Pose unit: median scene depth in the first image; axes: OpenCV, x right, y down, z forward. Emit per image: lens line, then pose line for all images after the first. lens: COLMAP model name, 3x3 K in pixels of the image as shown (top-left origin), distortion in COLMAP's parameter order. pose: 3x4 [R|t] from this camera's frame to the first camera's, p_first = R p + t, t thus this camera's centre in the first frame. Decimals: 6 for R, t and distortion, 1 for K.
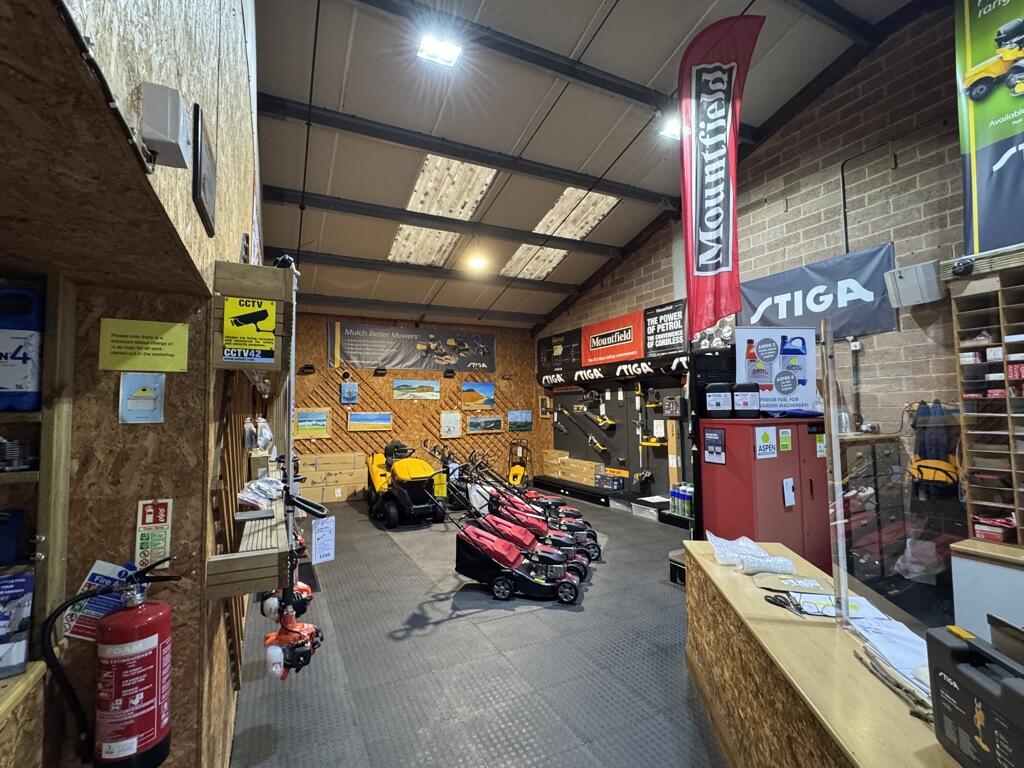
lens RADIAL K [[477.0, 0, 511.5], [0, 477.0, 384.2], [0, 0, 1]] dist [0.001977, 0.000208]
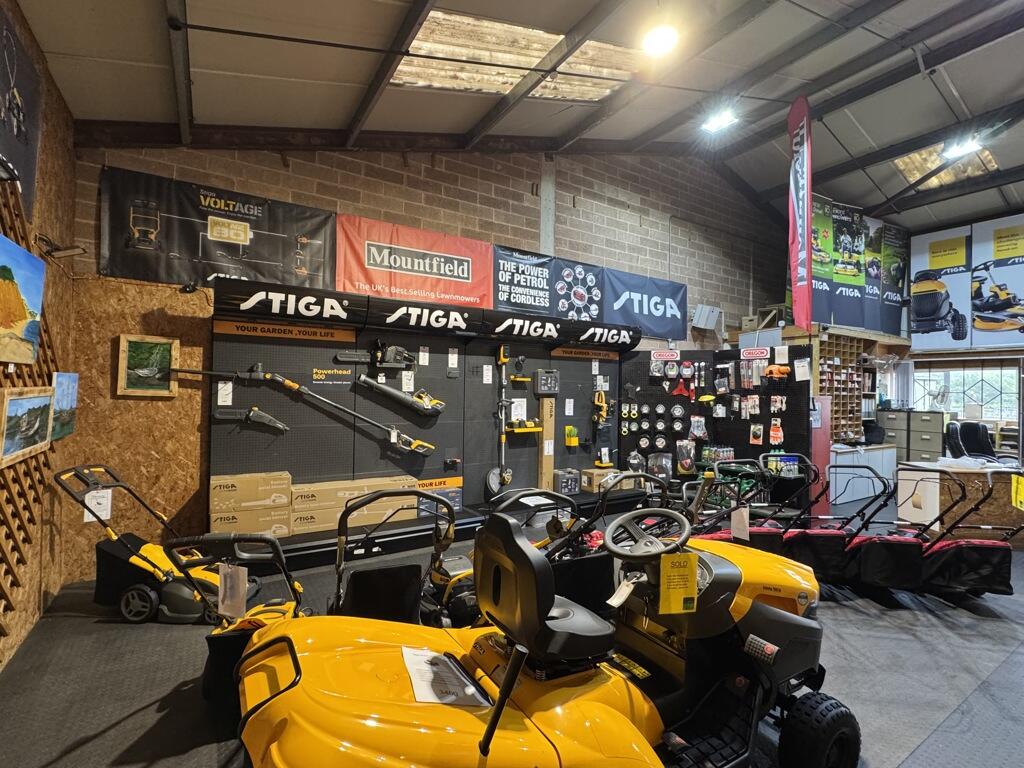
lens RADIAL K [[477.0, 0, 512.3], [0, 477.0, 386.0], [0, 0, 1]] dist [0.001977, 0.000208]
pose [[-0.103813, 0.023265, 0.994325, -0.450732], [-0.065546, 0.997393, -0.030180, 0.078697], [-0.992435, -0.068307, -0.102017, 1.081969]]
